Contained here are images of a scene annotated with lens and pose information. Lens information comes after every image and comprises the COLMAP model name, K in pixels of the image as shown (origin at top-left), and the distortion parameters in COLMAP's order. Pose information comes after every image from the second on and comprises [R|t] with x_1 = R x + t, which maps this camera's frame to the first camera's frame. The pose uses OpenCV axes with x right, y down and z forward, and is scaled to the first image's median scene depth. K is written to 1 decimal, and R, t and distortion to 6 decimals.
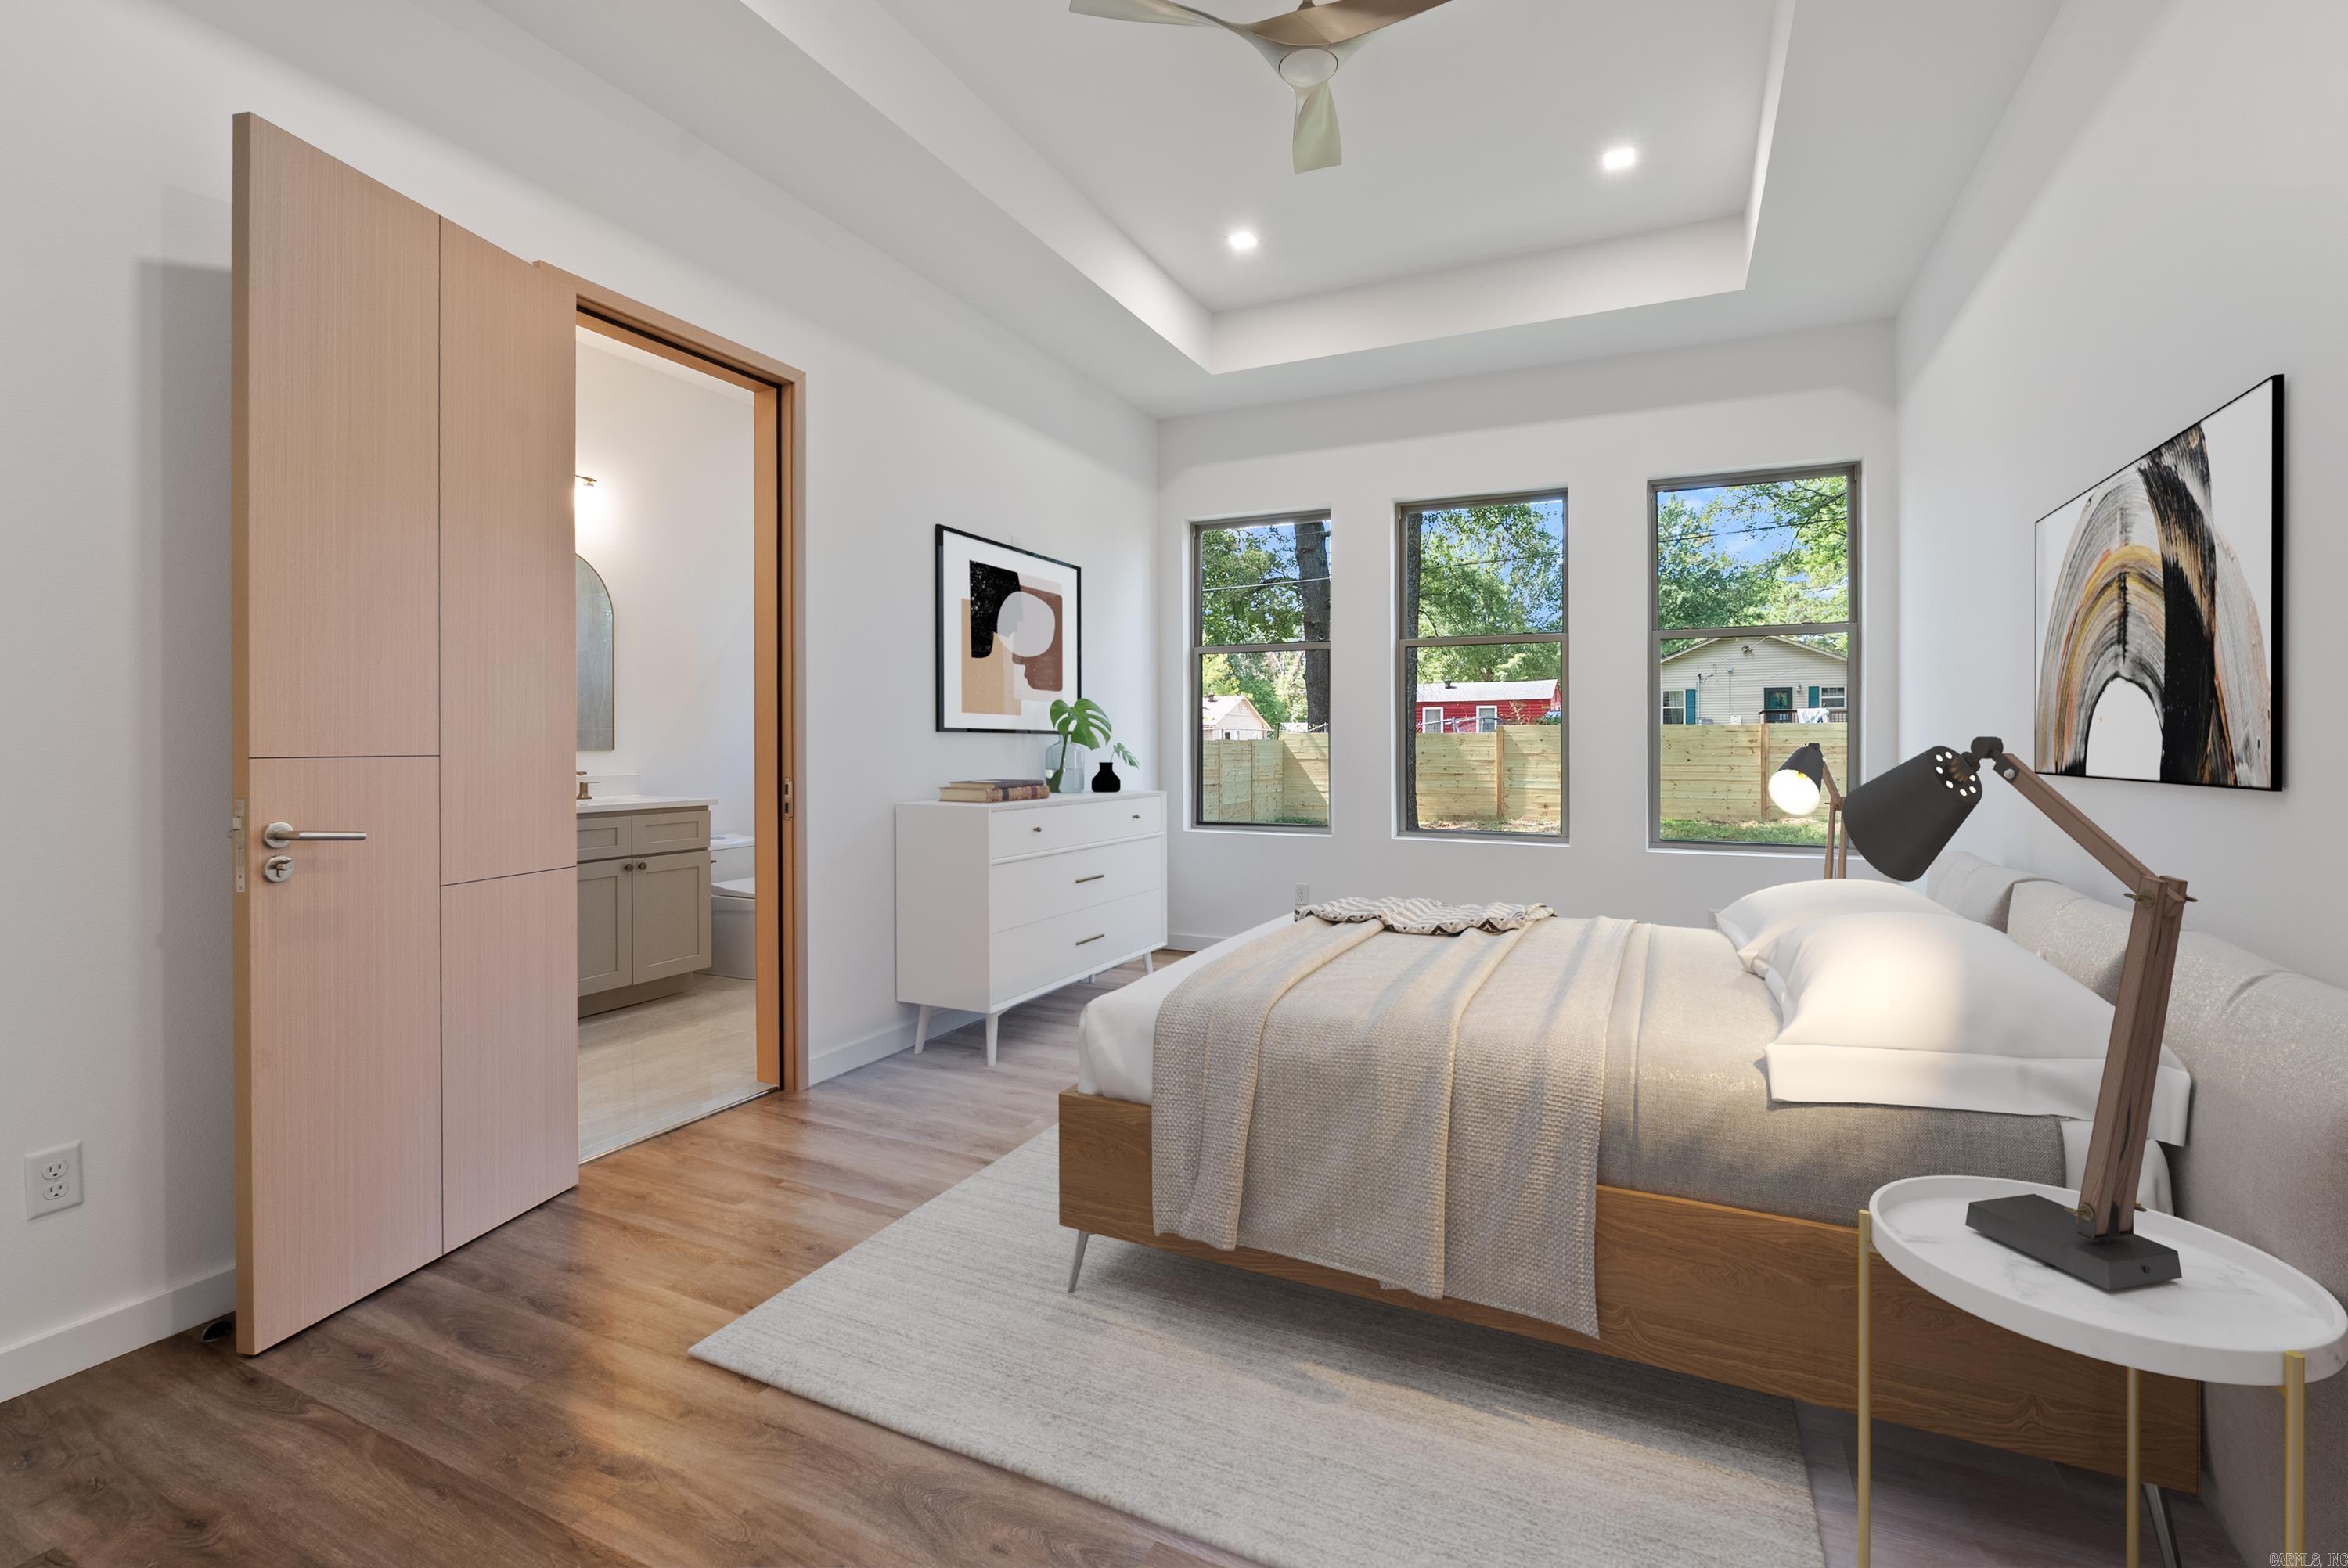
lens RADIAL K [[1047.3, 0, 1172.3], [0, 1047.3, 747.8], [0, 0, 1]] dist [-0.000360, 0.000008]
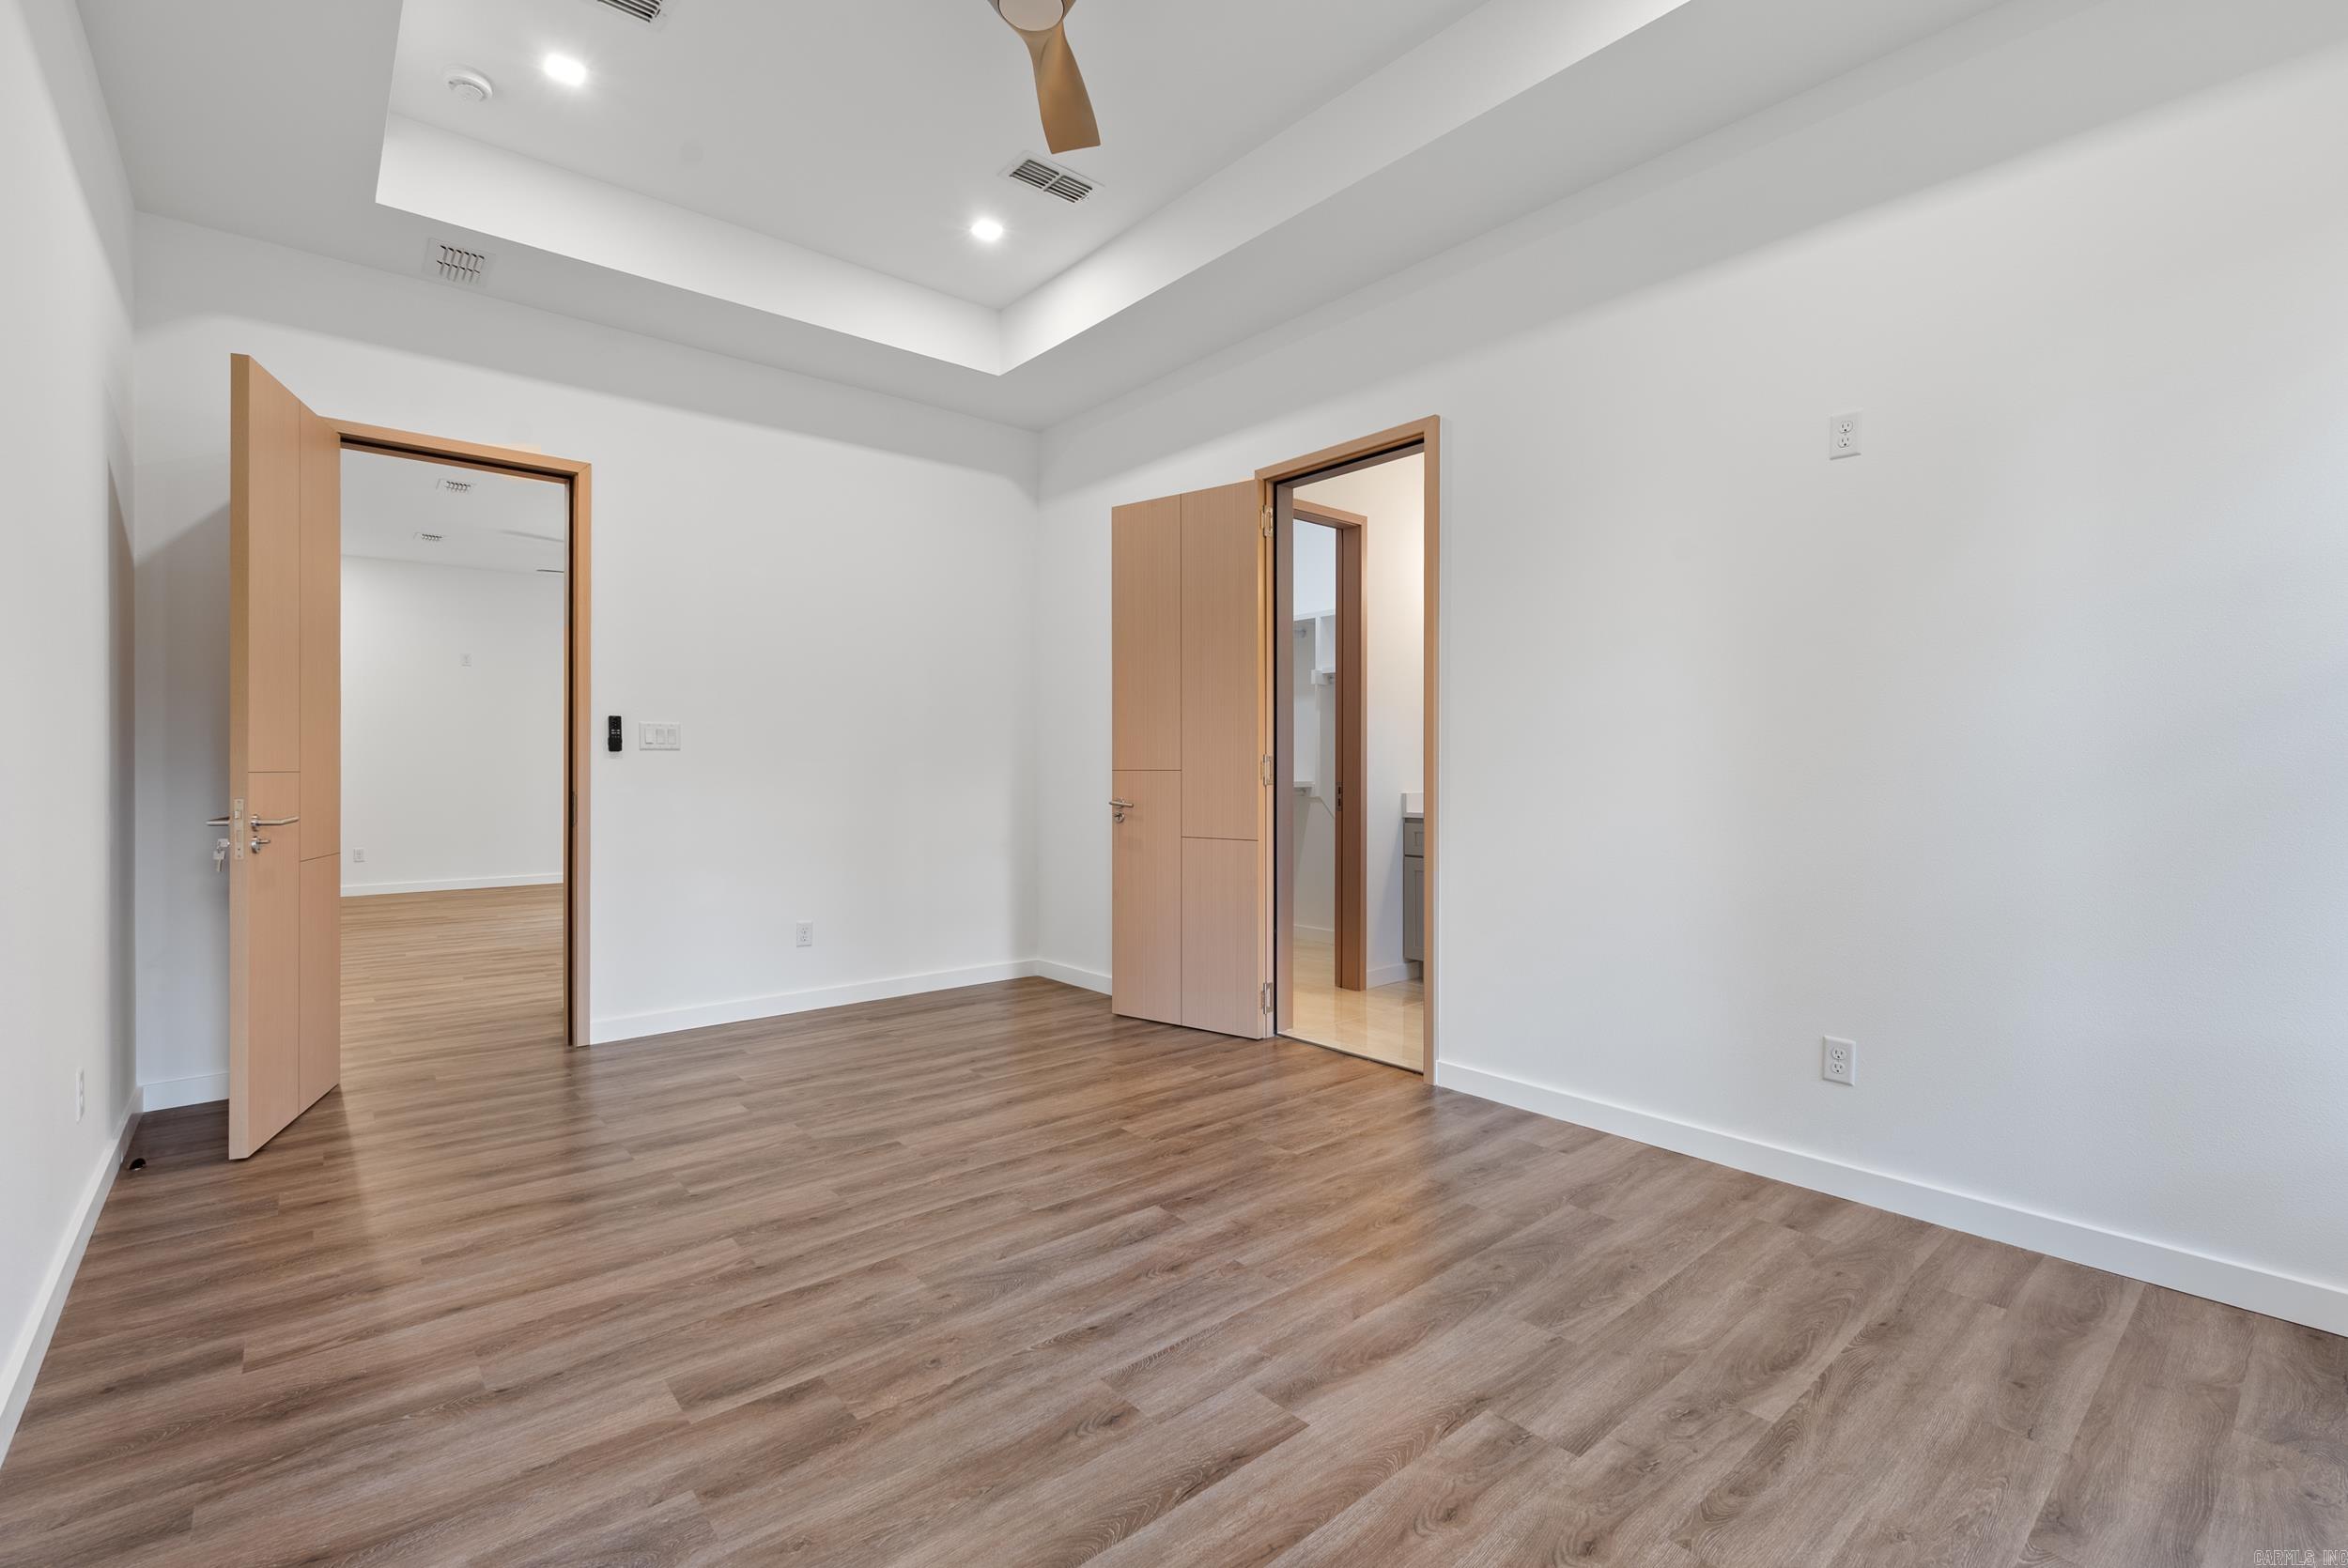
lens RADIAL K [[1043.7, 0, 1179.1], [0, 1043.7, 772.2], [0, 0, 1]] dist [-0.001939, -0.000366]
pose [[-0.404359, 0.004583, -0.914589, 0.575295], [0.001098, 0.999989, 0.004526, 0.000802], [0.914599, 0.000826, -0.404360, 0.943478]]
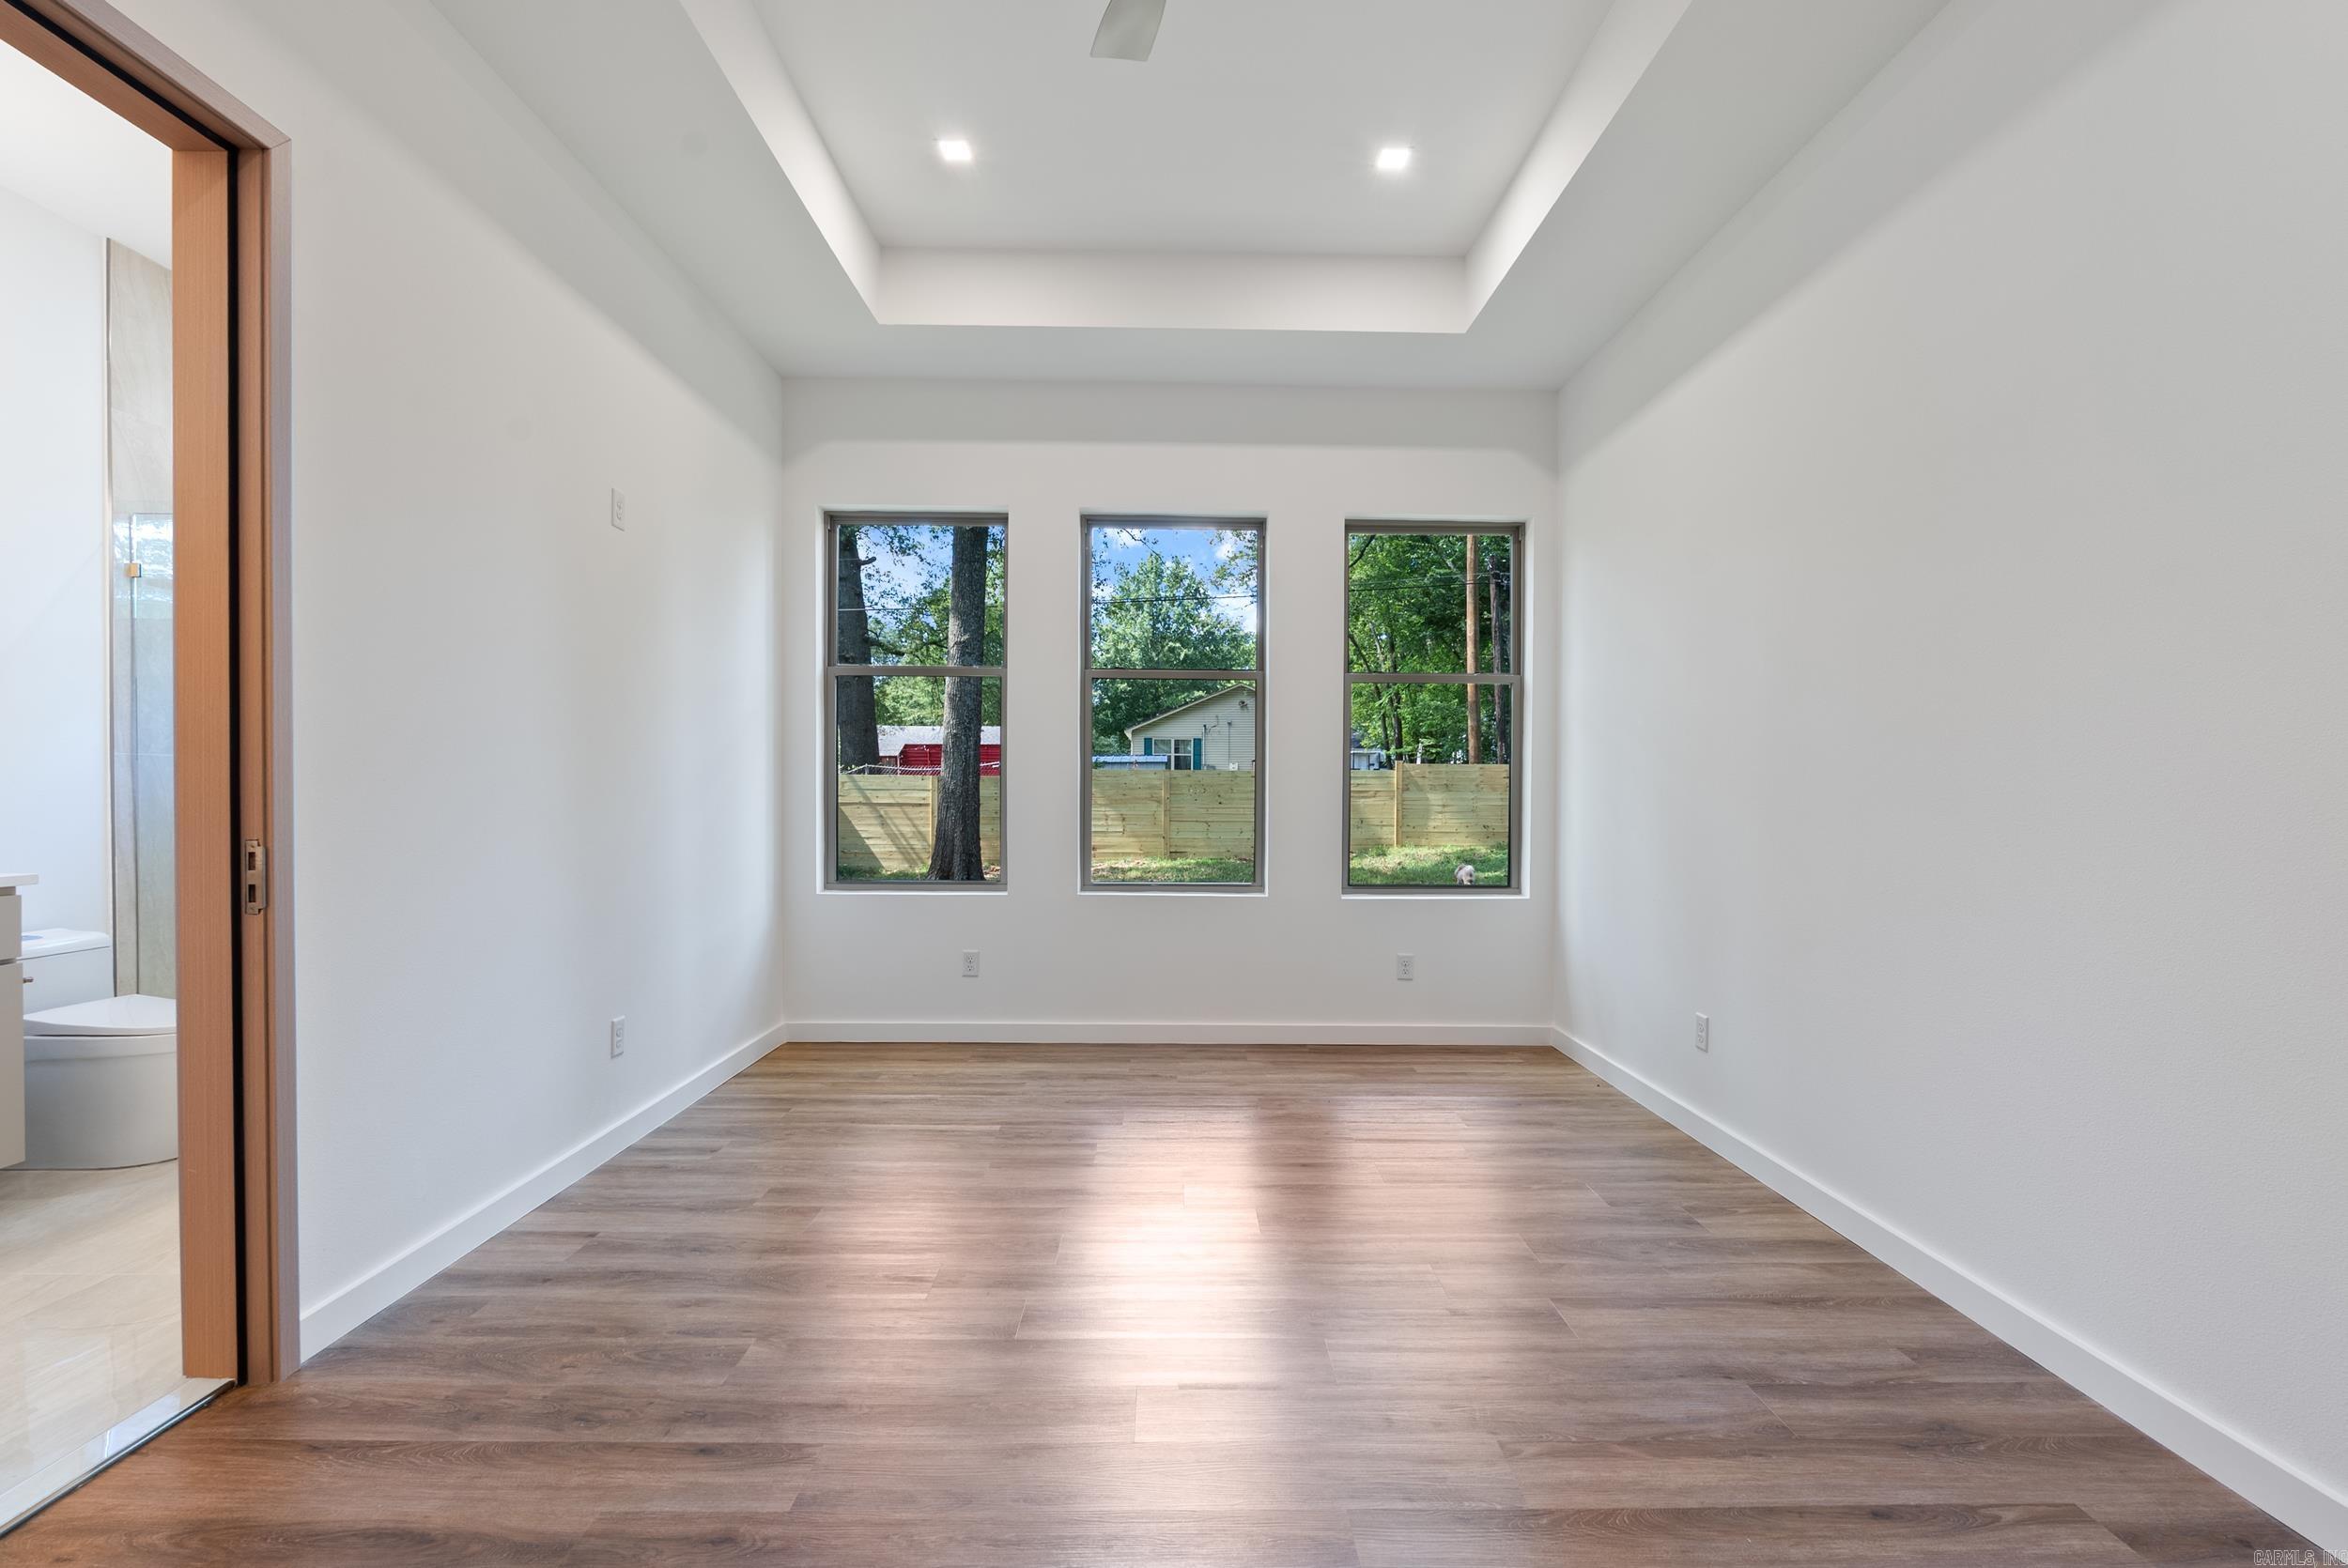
lens RADIAL K [[1049.8, 0, 1173.7], [0, 1049.8, 801.4], [0, 0, 1]] dist [-0.003146, -0.000386]
pose [[0.894980, -0.000143, 0.446107, -0.134945], [-0.004568, 0.999945, 0.009483, -0.000680], [-0.446084, -0.010525, 0.894929, 0.206091]]
